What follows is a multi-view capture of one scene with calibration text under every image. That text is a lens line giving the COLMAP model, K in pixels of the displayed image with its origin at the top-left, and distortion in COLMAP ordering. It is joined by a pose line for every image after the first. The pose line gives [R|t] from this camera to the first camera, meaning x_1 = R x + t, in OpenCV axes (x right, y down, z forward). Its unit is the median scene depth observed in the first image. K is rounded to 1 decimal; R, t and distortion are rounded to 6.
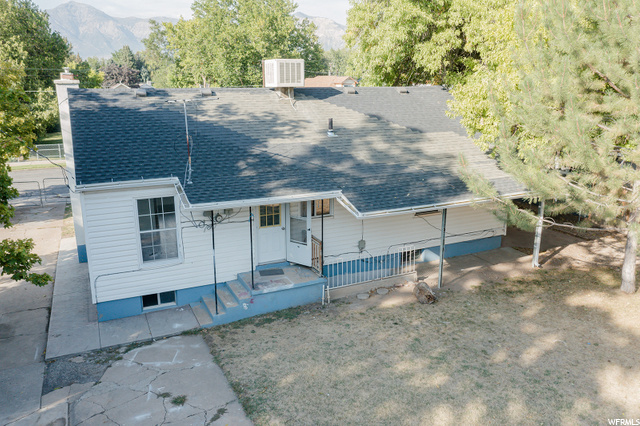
lens RADIAL K [[514.5, 0, 354.5], [0, 514.5, 214.4], [0, 0, 1]] dist [-0.008992, -0.001433]
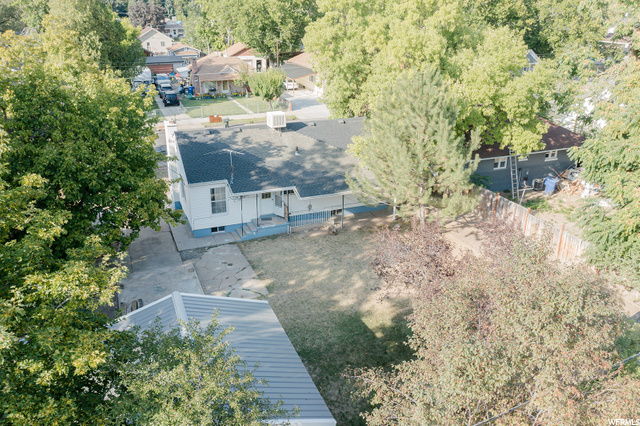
lens RADIAL K [[509.3, 0, 320.0], [0, 509.3, 213.0], [0, 0, 1]] dist [-0.007860, -0.004105]
pose [[0.994264, 0.030571, -0.102491, 0.301958], [-0.017914, 0.992343, 0.122210, -0.191549], [0.105442, -0.119673, 0.987198, -1.179963]]
